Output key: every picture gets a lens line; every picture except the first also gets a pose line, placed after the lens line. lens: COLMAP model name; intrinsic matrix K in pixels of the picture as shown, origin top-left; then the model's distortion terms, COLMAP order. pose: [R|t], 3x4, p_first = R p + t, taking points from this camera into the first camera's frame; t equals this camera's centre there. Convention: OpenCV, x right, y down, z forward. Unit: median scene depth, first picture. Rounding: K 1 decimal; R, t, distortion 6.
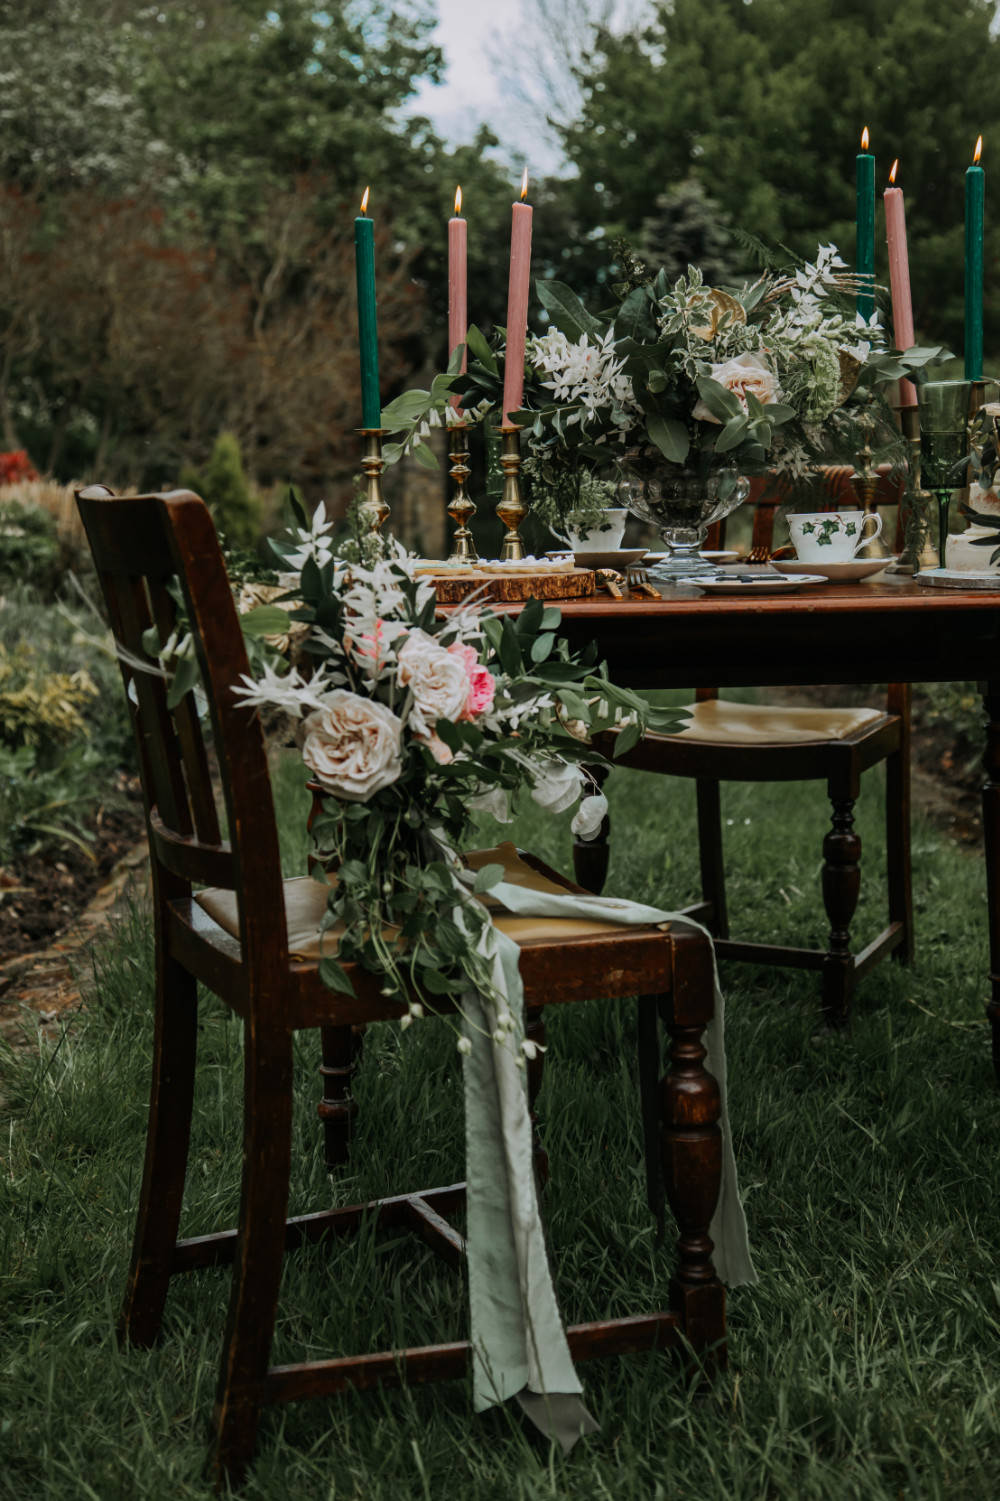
lens RADIAL K [[2364.1, 0, 500.0], [0, 2364.1, 750.5], [0, 0, 1]] dist [0.225905, 0.018610]
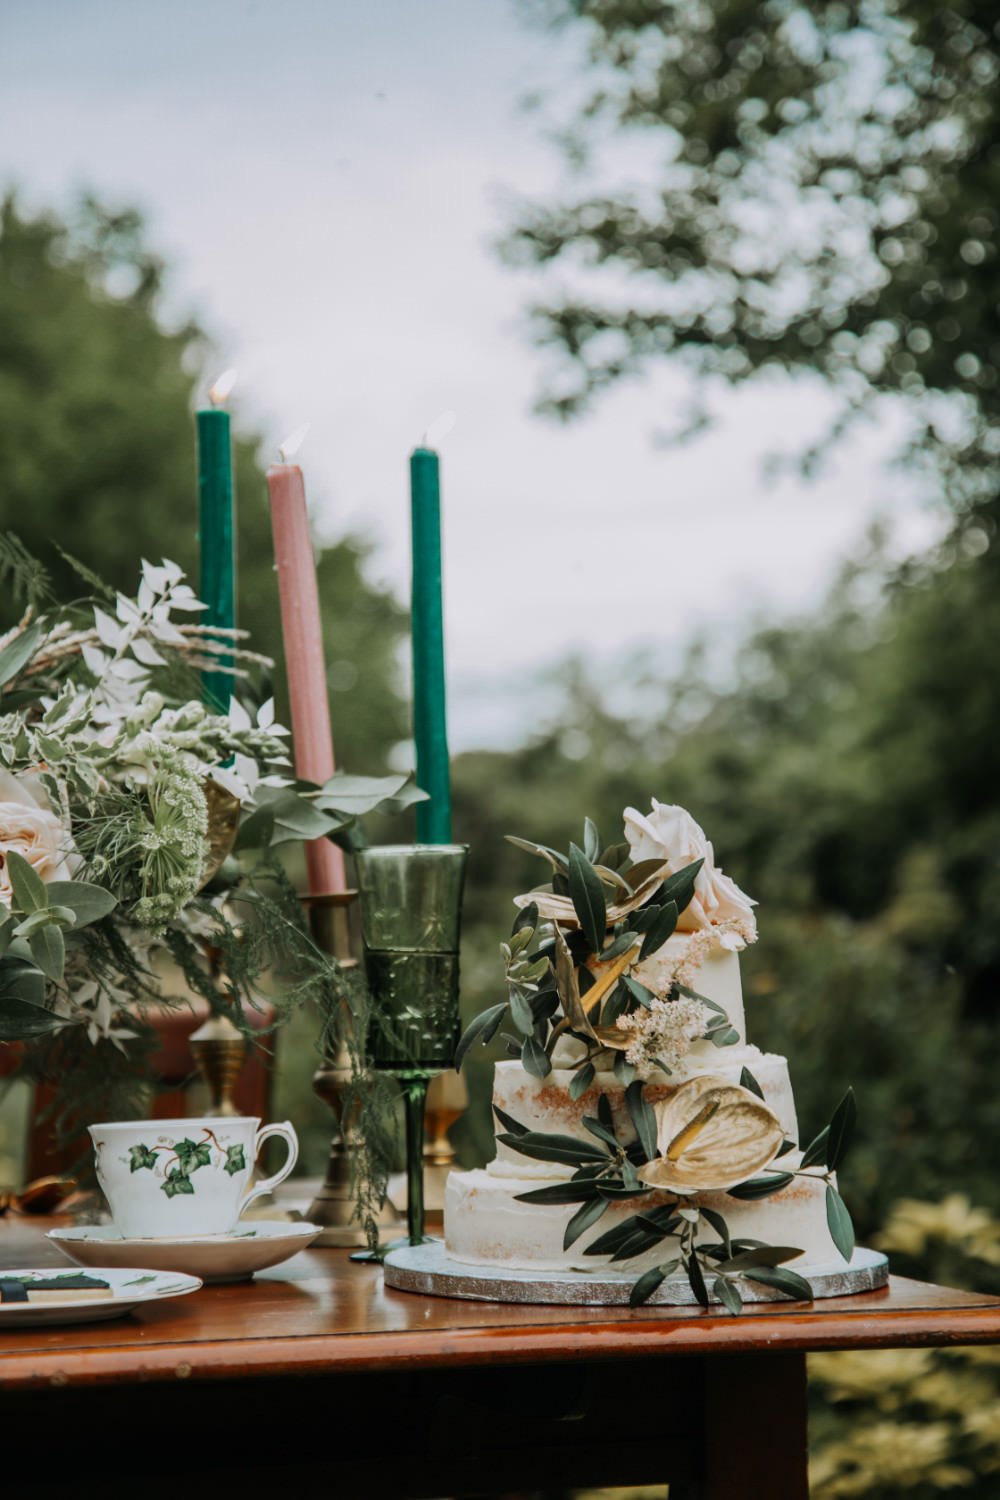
lens RADIAL K [[3465.3, 0, 500.0], [0, 3465.3, 750.0], [0, 0, 1]] dist [0.437257, 0.038422]
pose [[0.960080, 0.028835, 0.278236, 0.008615], [0.023400, 0.982908, -0.182606, -0.046207], [-0.278746, 0.181827, 0.942995, 0.340069]]
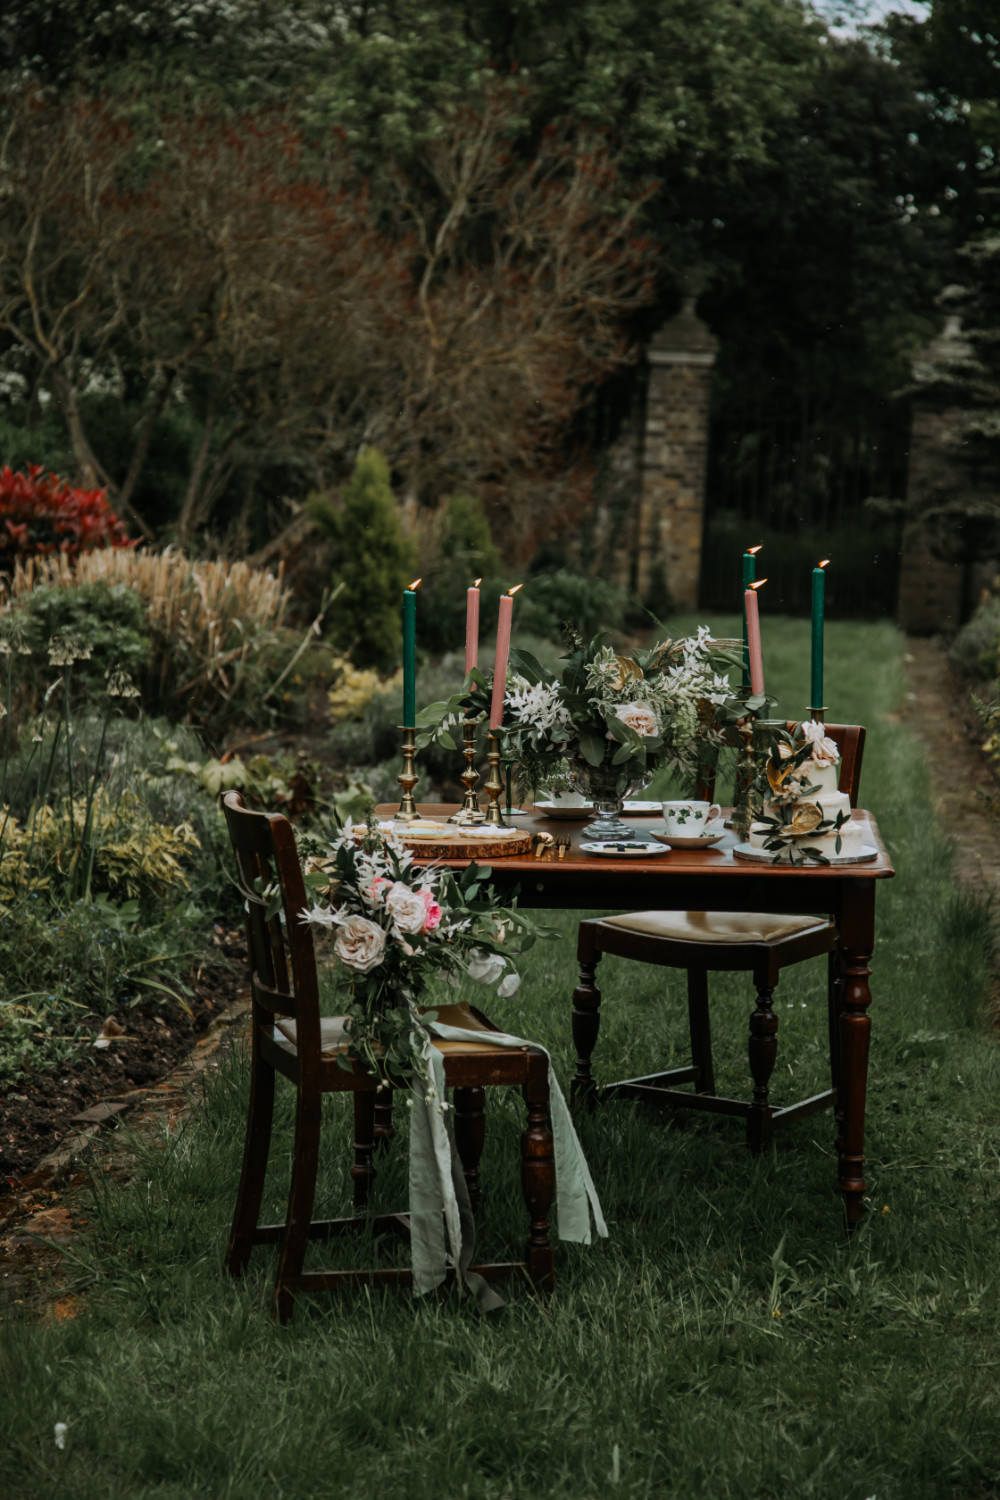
lens RADIAL K [[4080.2, 0, 500.0], [0, 4080.2, 750.0], [0, 0, 1]] dist [0.632514, -0.164772]
pose [[0.995567, 0.040933, -0.084679, 0.240358], [-0.043531, 0.998629, -0.029061, -0.050276], [0.083373, 0.032619, 0.995984, -1.696951]]
